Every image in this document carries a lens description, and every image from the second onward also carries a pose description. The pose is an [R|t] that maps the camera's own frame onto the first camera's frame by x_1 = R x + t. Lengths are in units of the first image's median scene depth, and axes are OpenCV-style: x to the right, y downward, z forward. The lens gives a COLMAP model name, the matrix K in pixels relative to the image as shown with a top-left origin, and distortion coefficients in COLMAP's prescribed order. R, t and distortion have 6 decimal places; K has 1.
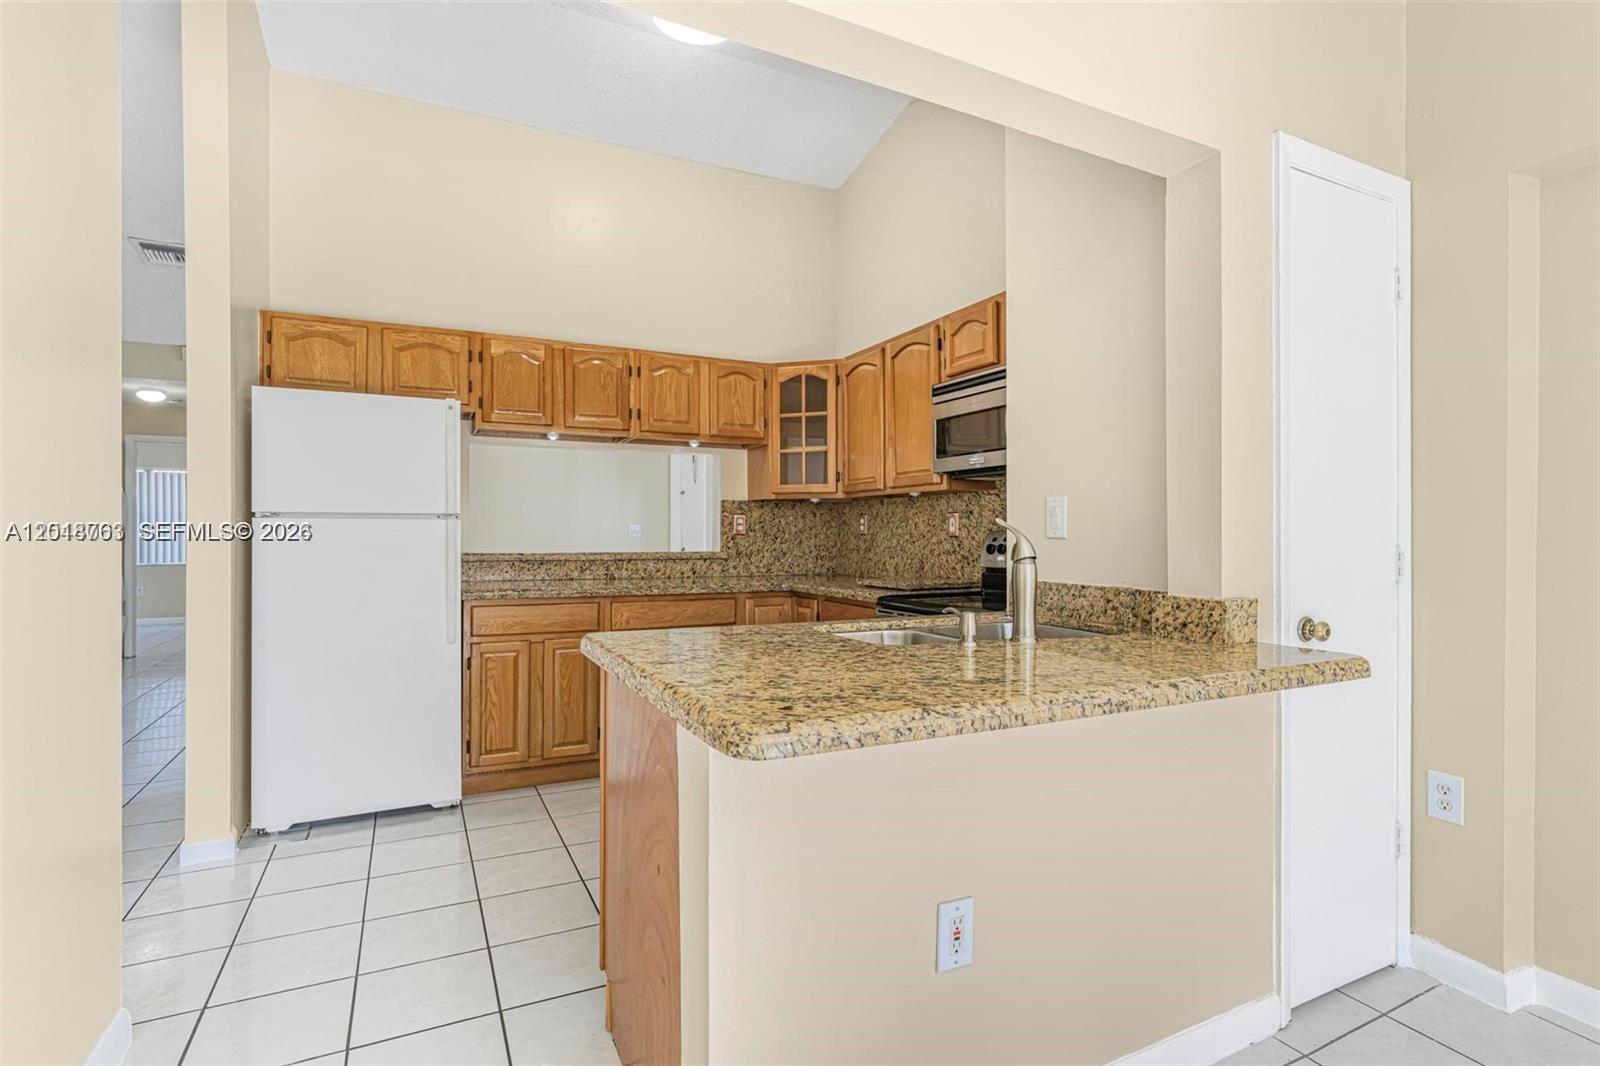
lens RADIAL K [[766.8, 0, 787.2], [0, 766.8, 537.1], [0, 0, 1]] dist [-0.003136, -0.000060]
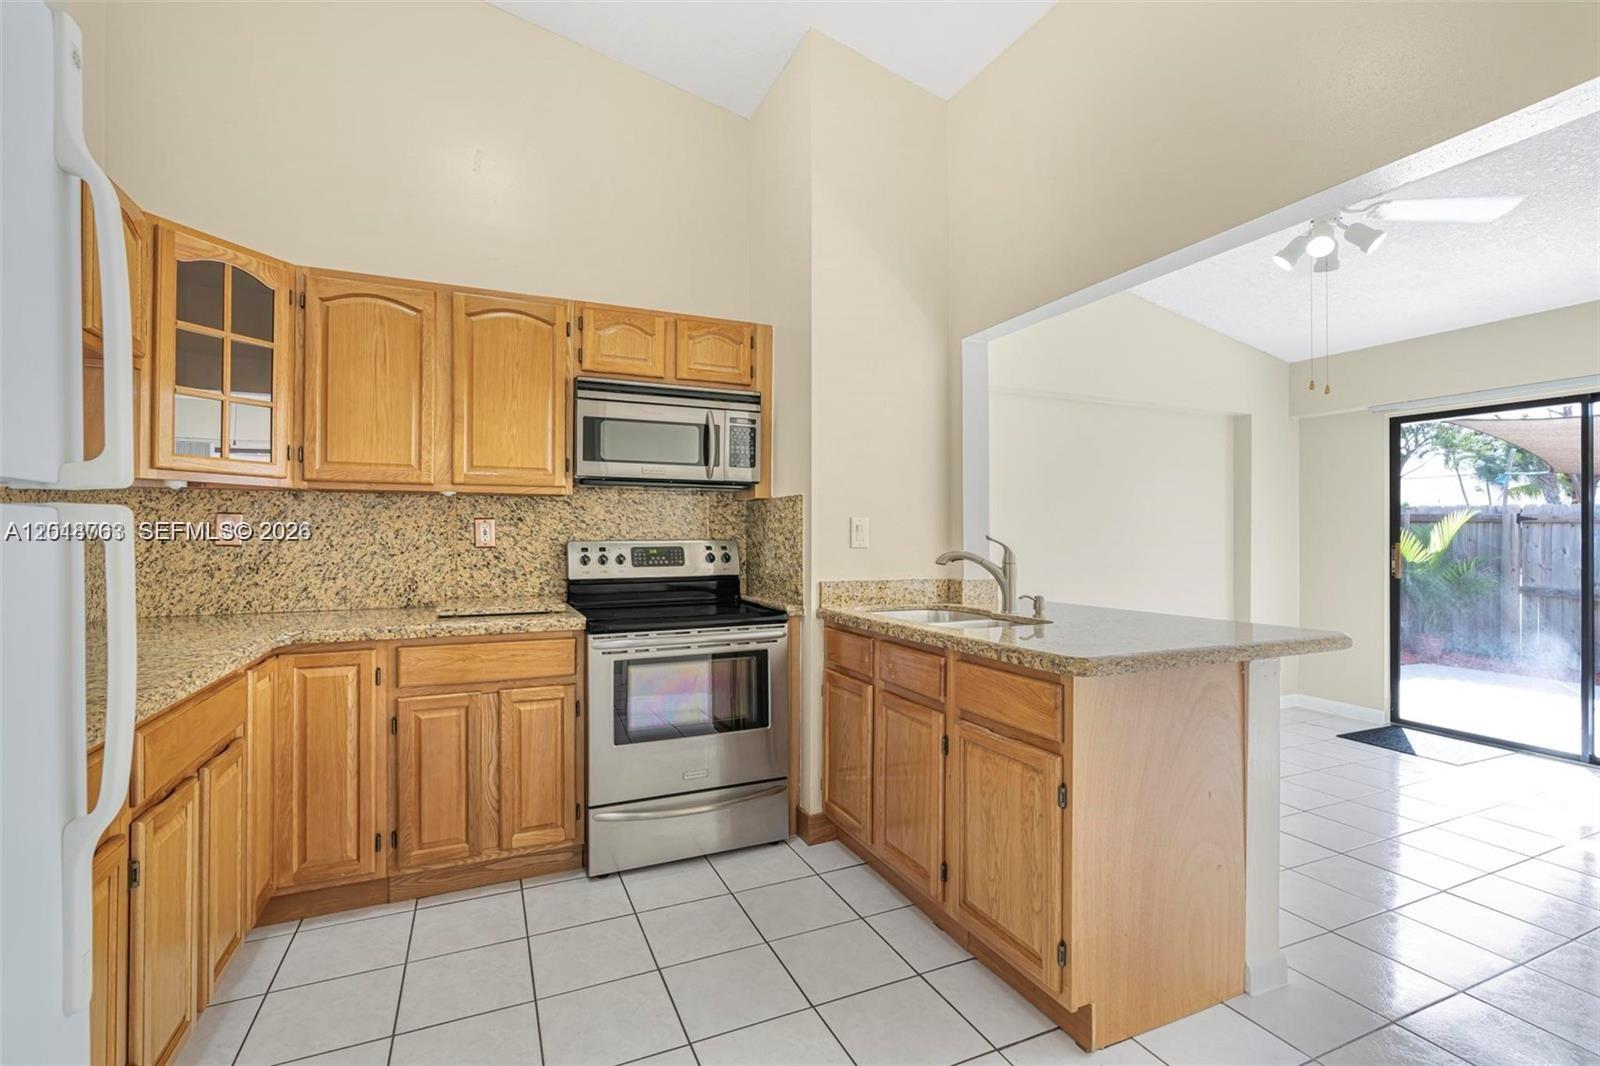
lens RADIAL K [[722.5, 0, 796.0], [0, 722.5, 533.3], [0, 0, 1]] dist [-0.006274, 0.002559]
pose [[0.043663, 0.004235, 0.999037, -0.496225], [0.003550, 0.999984, -0.004394, -0.010007], [-0.999040, 0.003739, 0.043647, 0.564199]]
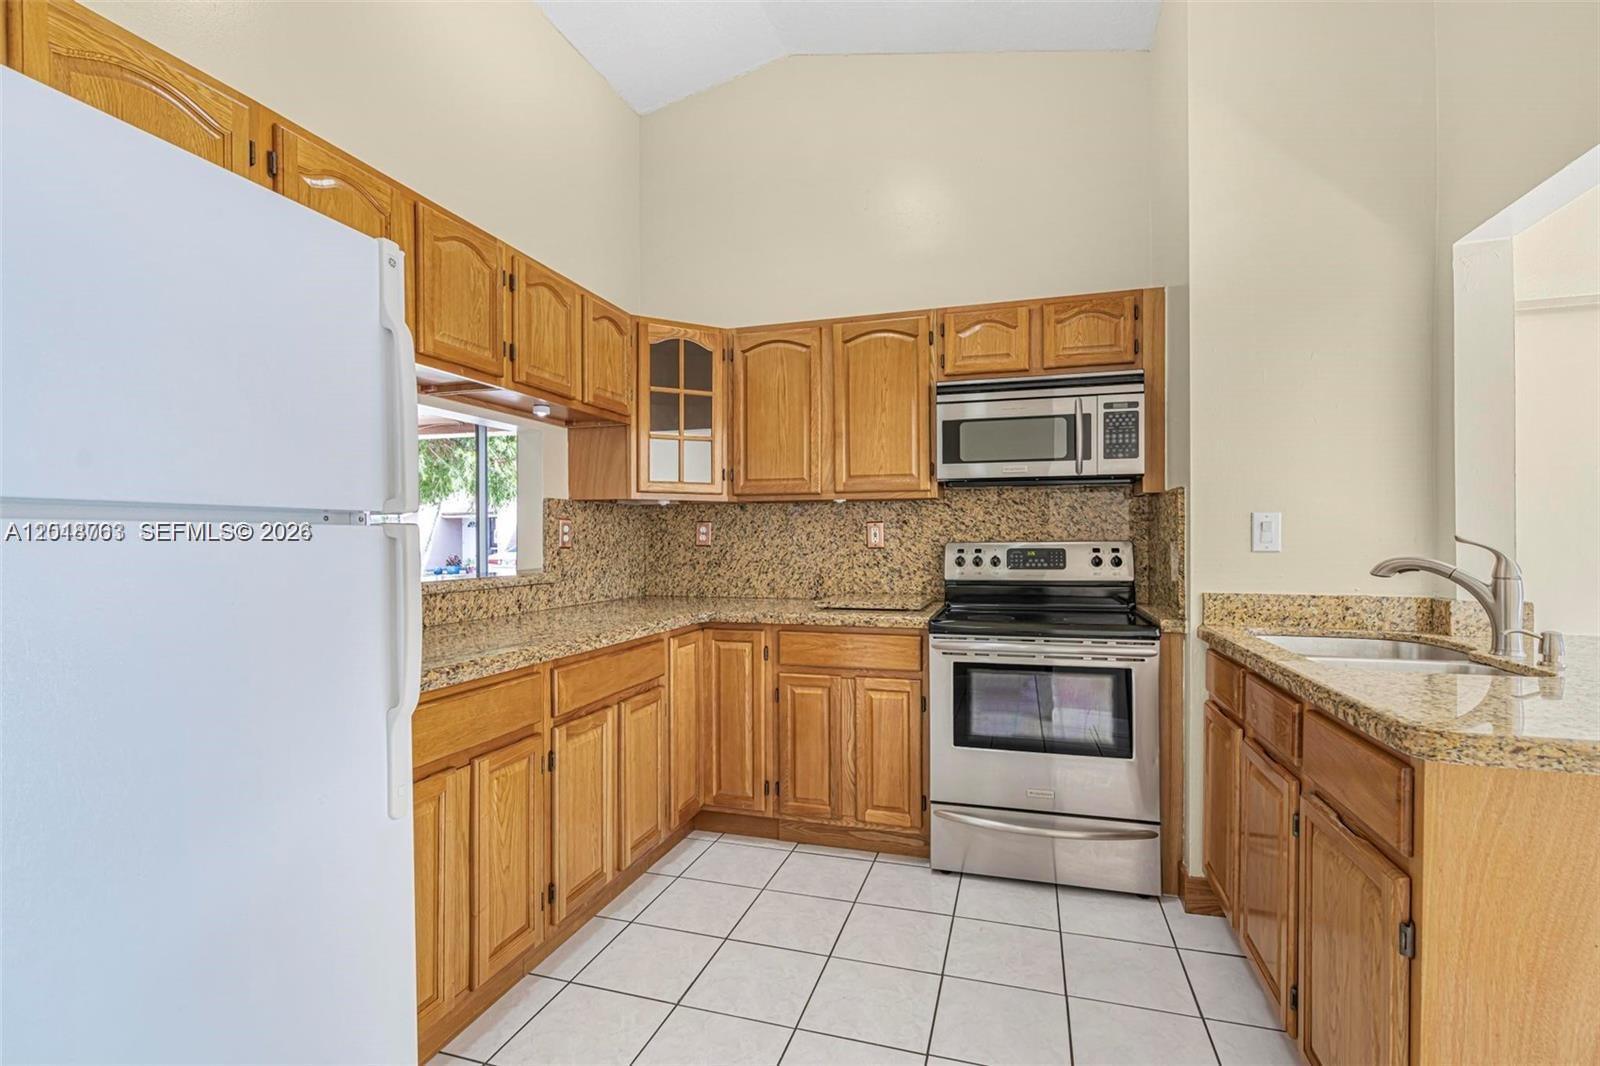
lens RADIAL K [[722.5, 0, 801.4], [0, 722.5, 541.5], [0, 0, 1]] dist [-0.006274, 0.002559]
pose [[0.689085, -0.006477, 0.724651, -0.427066], [0.006686, 0.999974, 0.002581, -0.010181], [-0.724650, 0.003066, 0.689111, 0.417670]]
